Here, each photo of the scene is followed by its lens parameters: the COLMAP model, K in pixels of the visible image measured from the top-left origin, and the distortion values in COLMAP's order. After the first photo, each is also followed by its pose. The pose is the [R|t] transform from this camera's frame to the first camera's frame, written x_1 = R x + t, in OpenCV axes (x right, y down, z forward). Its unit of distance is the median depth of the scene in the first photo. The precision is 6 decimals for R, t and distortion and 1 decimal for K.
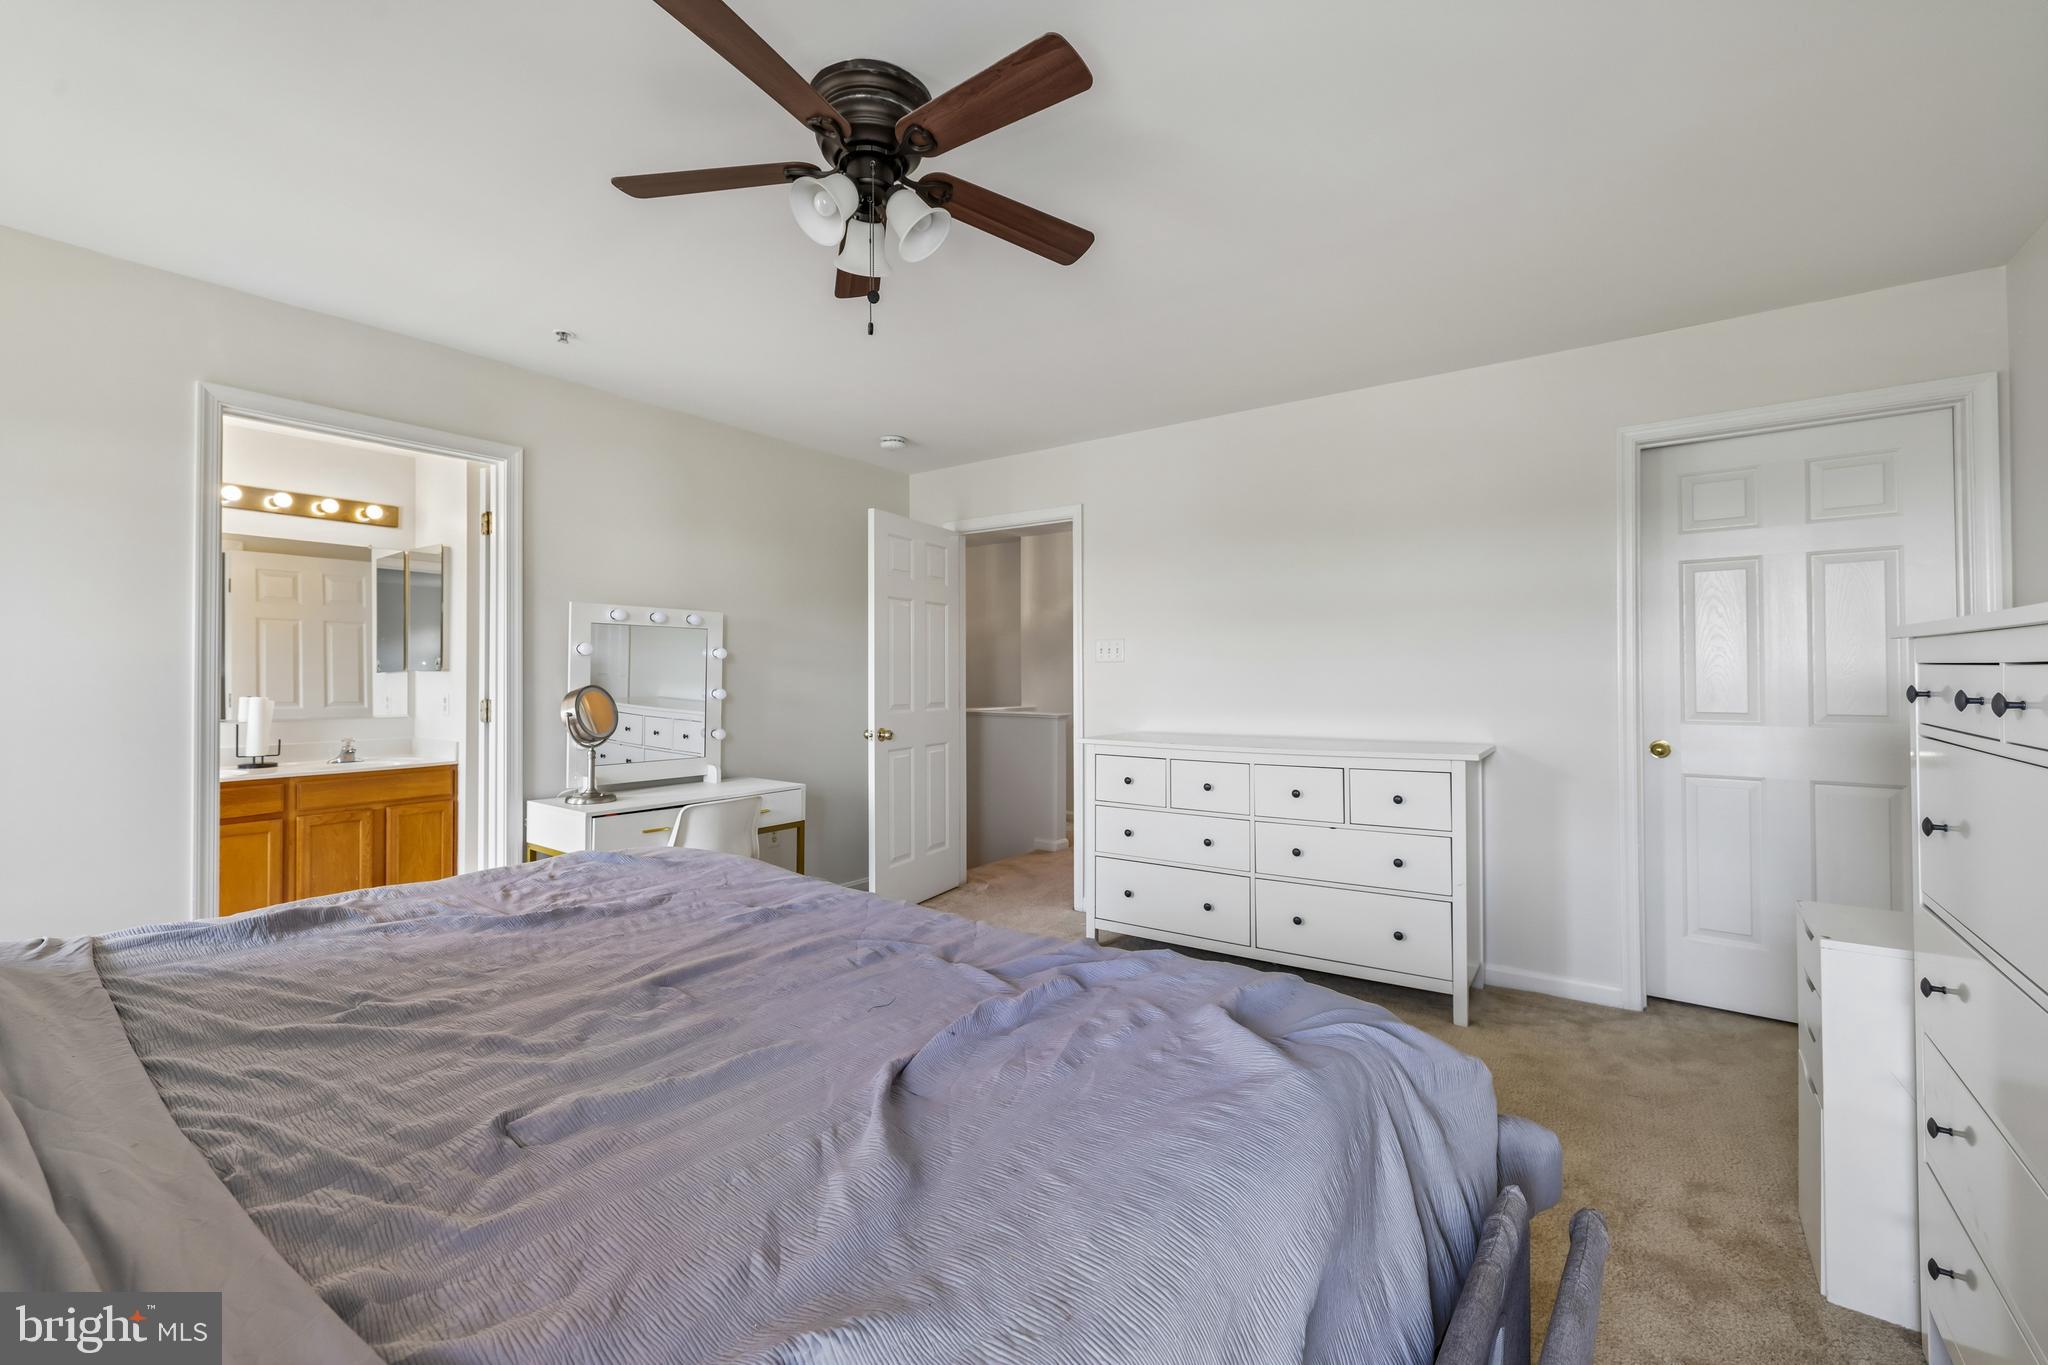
lens RADIAL K [[845.7, 0, 1015.1], [0, 845.7, 680.4], [0, 0, 1]] dist [-0.000332, 0.000058]
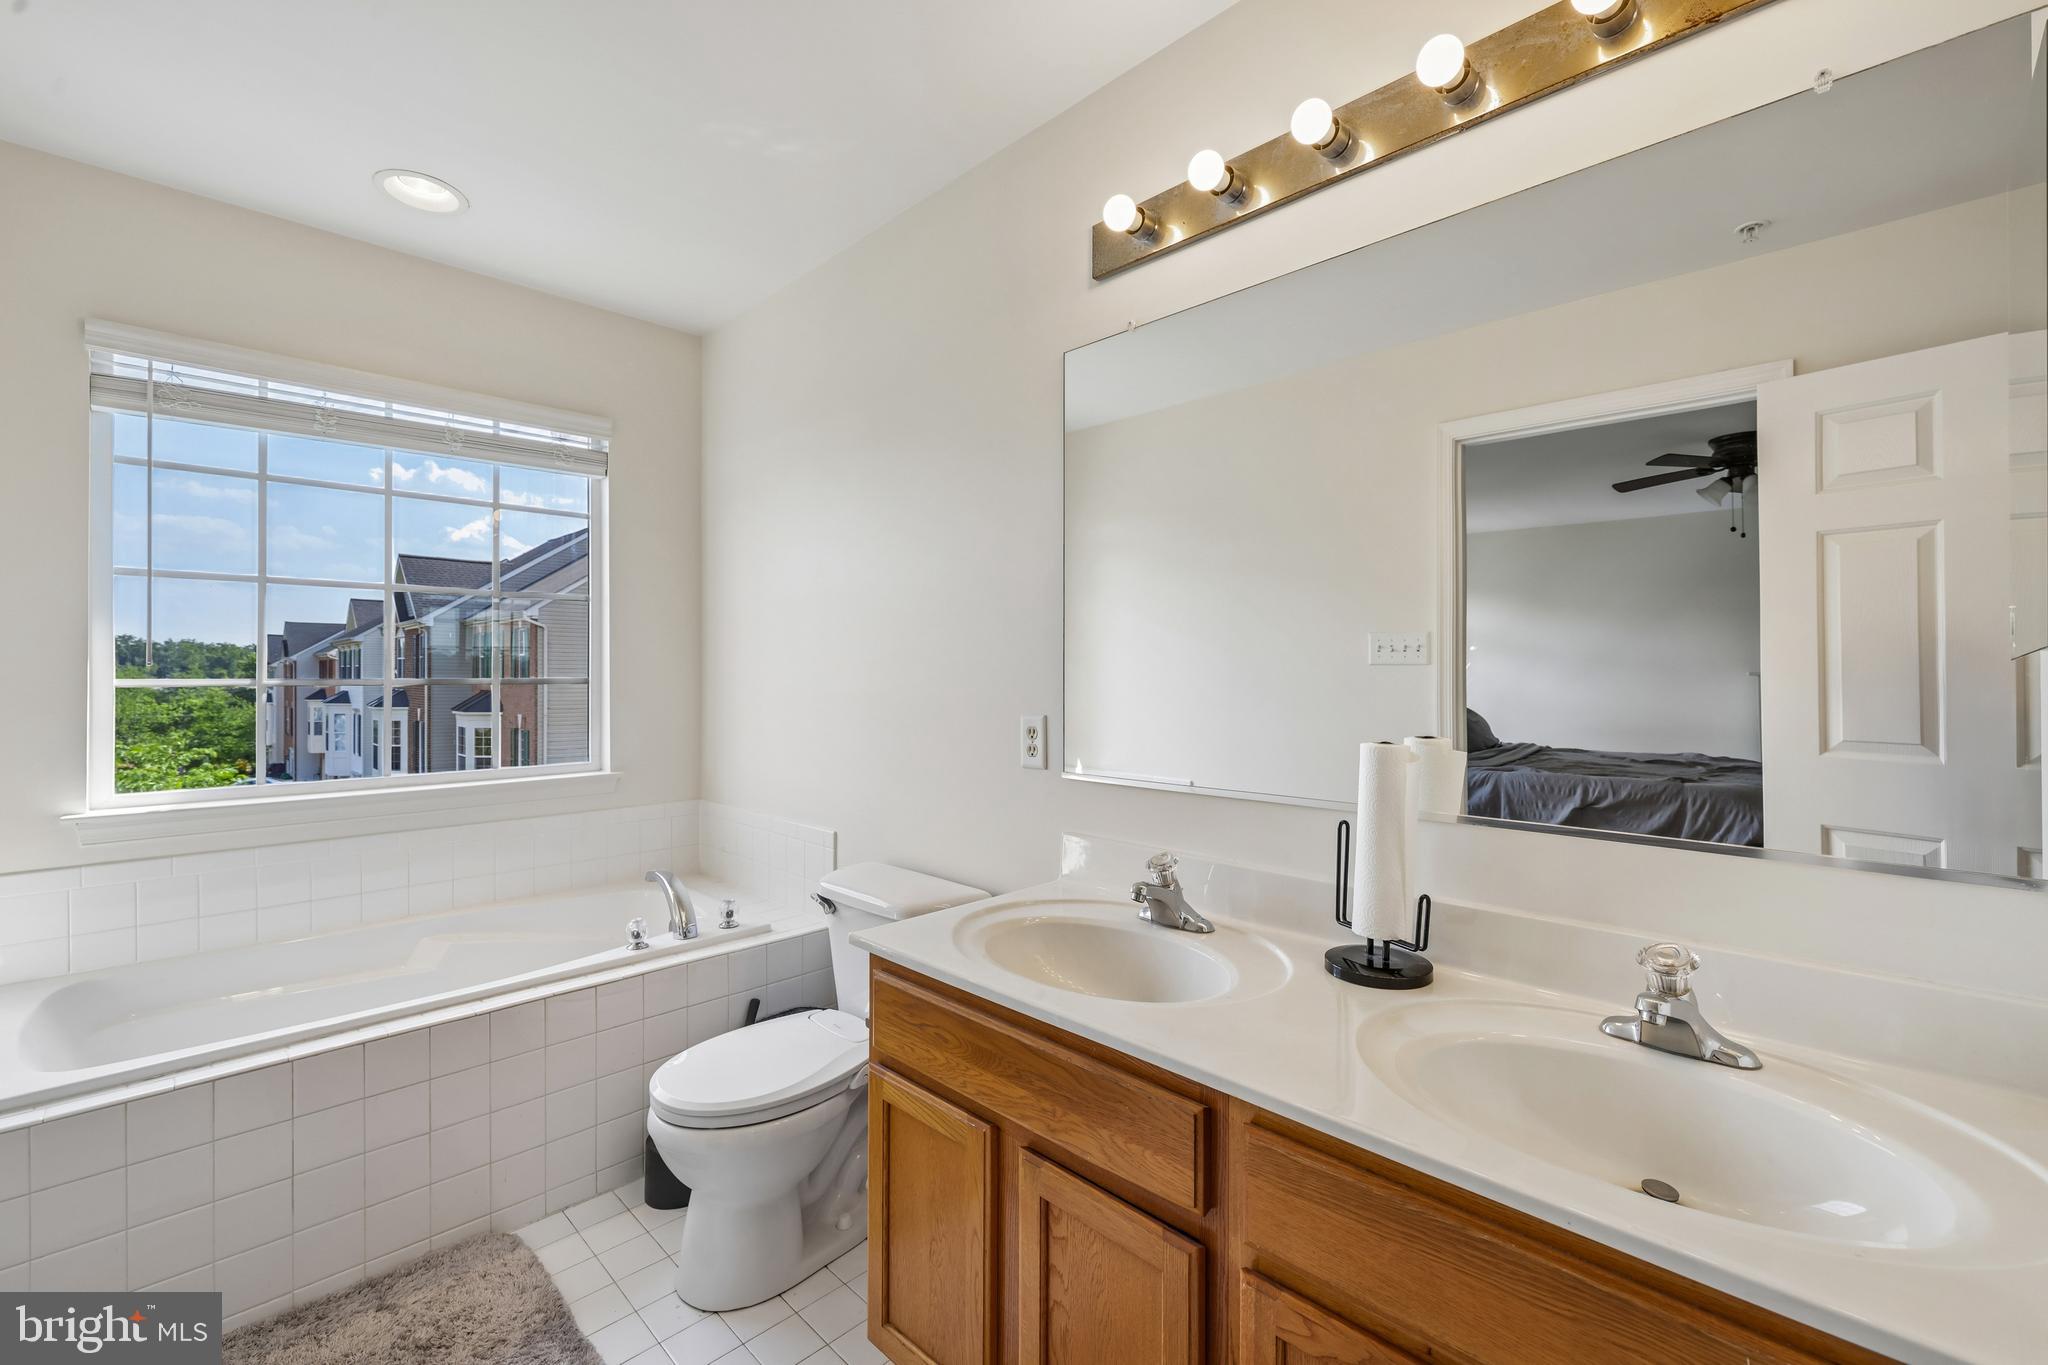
lens RADIAL K [[845.7, 0, 1015.1], [0, 845.7, 680.4], [0, 0, 1]] dist [-0.000332, 0.000058]
pose [[-0.124343, -0.007638, -0.992210, -0.534497], [0.009702, 0.999913, -0.008914, 0.005222], [0.992192, -0.010735, -0.124258, 0.840428]]
